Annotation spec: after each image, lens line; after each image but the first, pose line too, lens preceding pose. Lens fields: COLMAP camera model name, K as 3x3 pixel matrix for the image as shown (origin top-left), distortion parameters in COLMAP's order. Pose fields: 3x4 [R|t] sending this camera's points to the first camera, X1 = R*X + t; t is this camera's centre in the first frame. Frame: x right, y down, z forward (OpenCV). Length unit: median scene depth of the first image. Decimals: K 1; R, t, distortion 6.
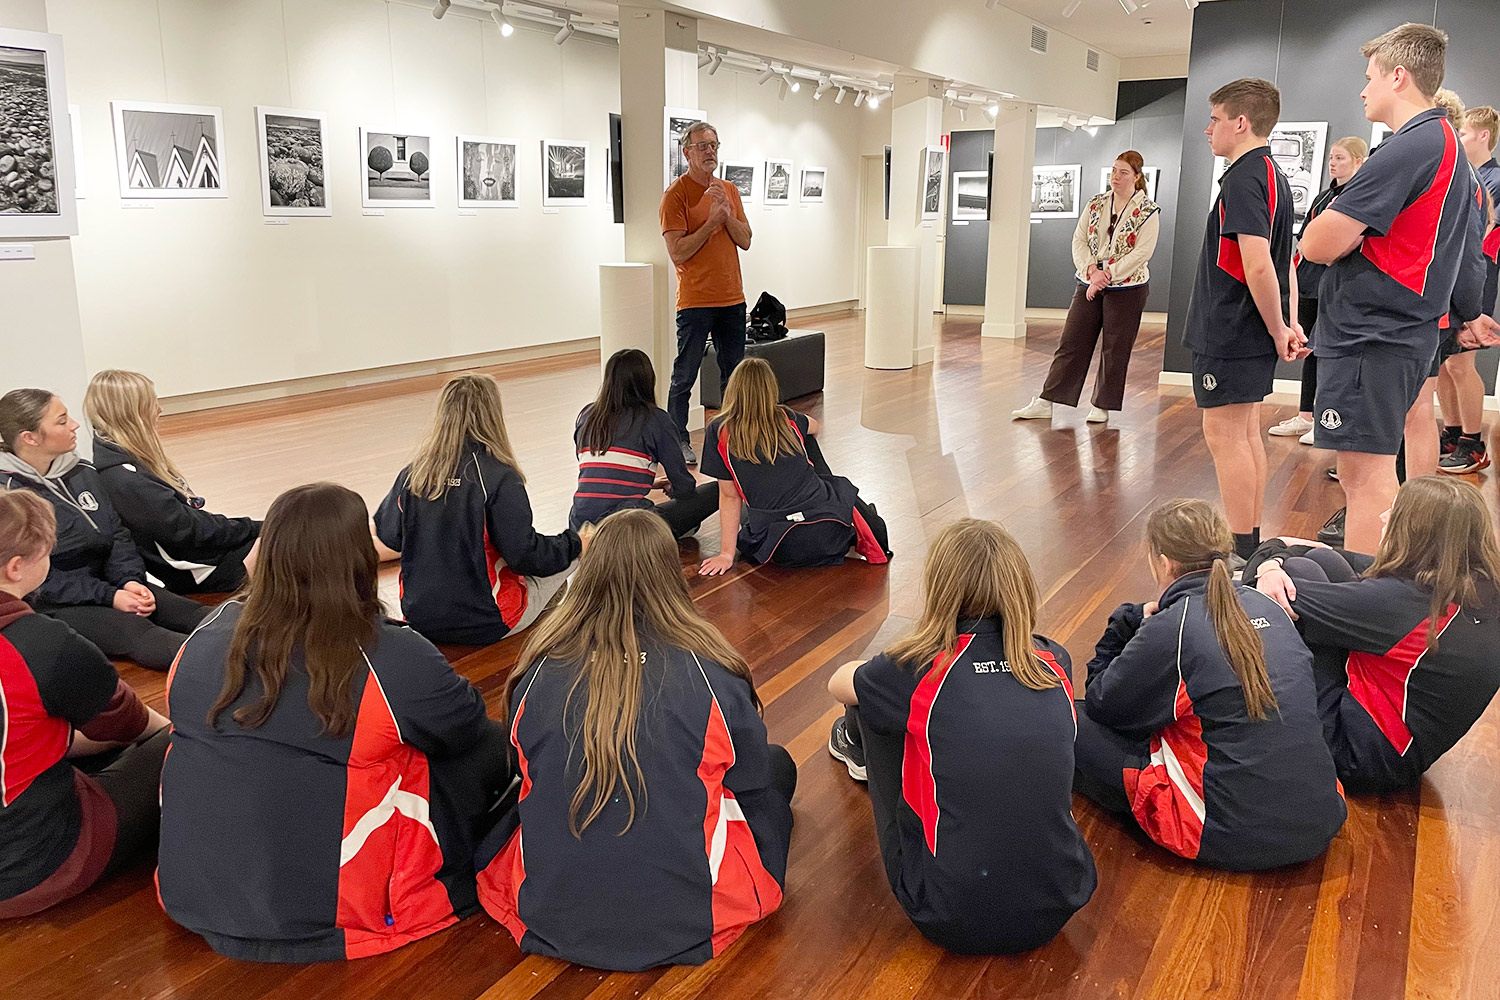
lens RADIAL K [[1137.5, 0, 751.2], [0, 1137.5, 500.7], [0, 0, 1]] dist [0.066329, -0.057928]
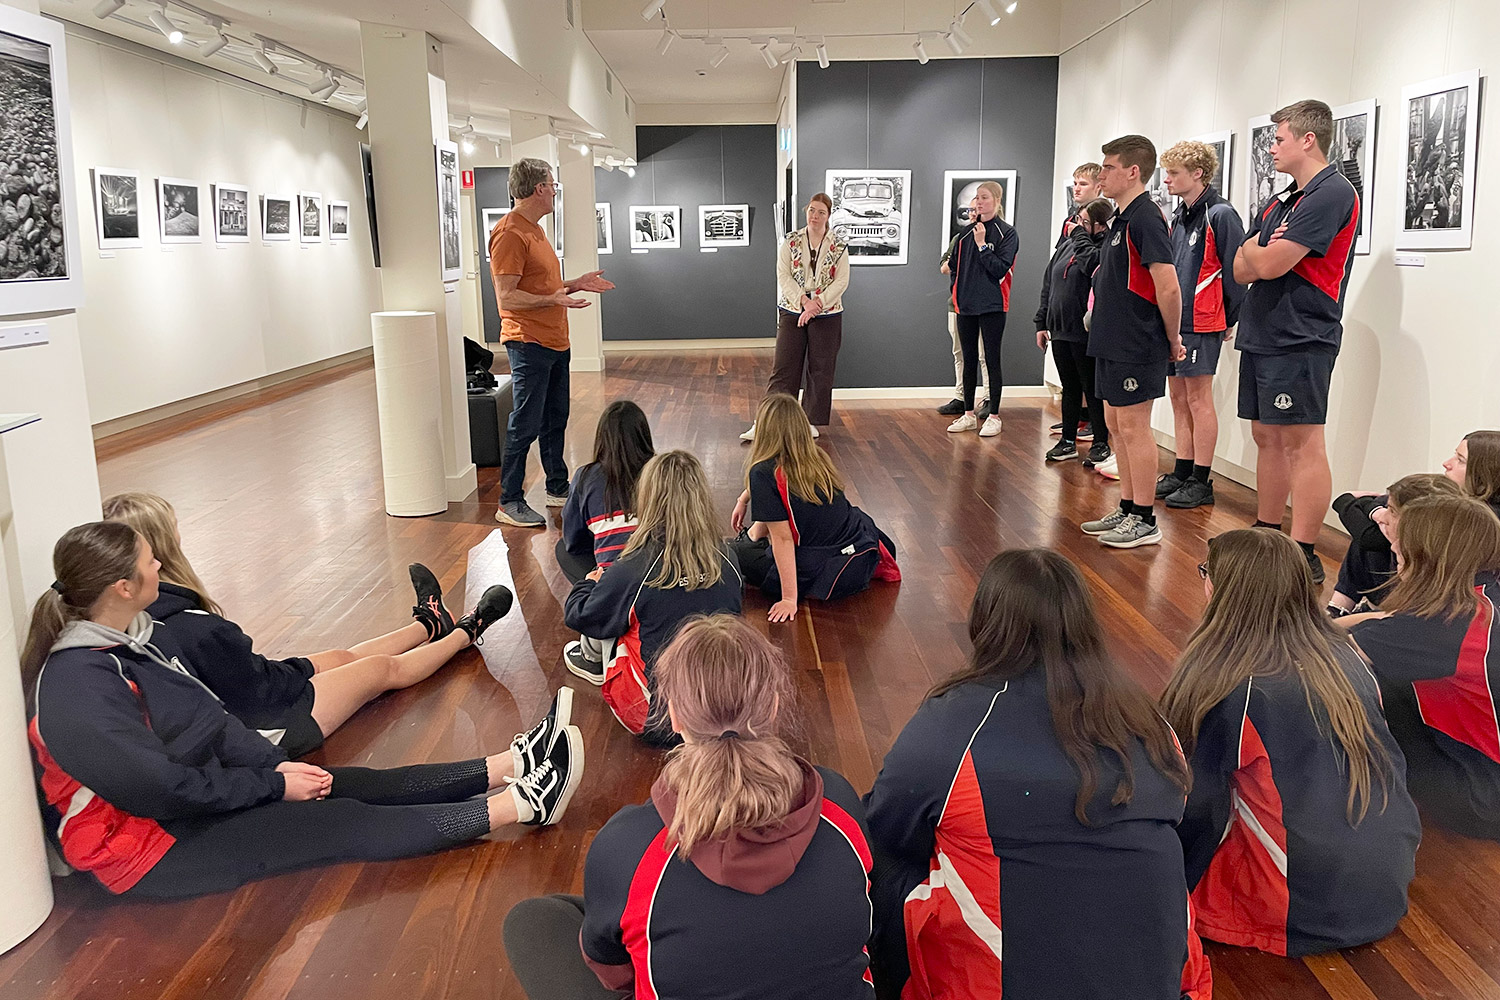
lens RADIAL K [[1137.5, 0, 761.6], [0, 1137.5, 504.9], [0, 0, 1]] dist [0.066329, -0.057928]
pose [[0.841254, -0.136603, 0.523097, -0.560829], [0.149706, 0.988577, 0.017401, -0.054709], [-0.519499, 0.063672, 0.852095, 0.174905]]
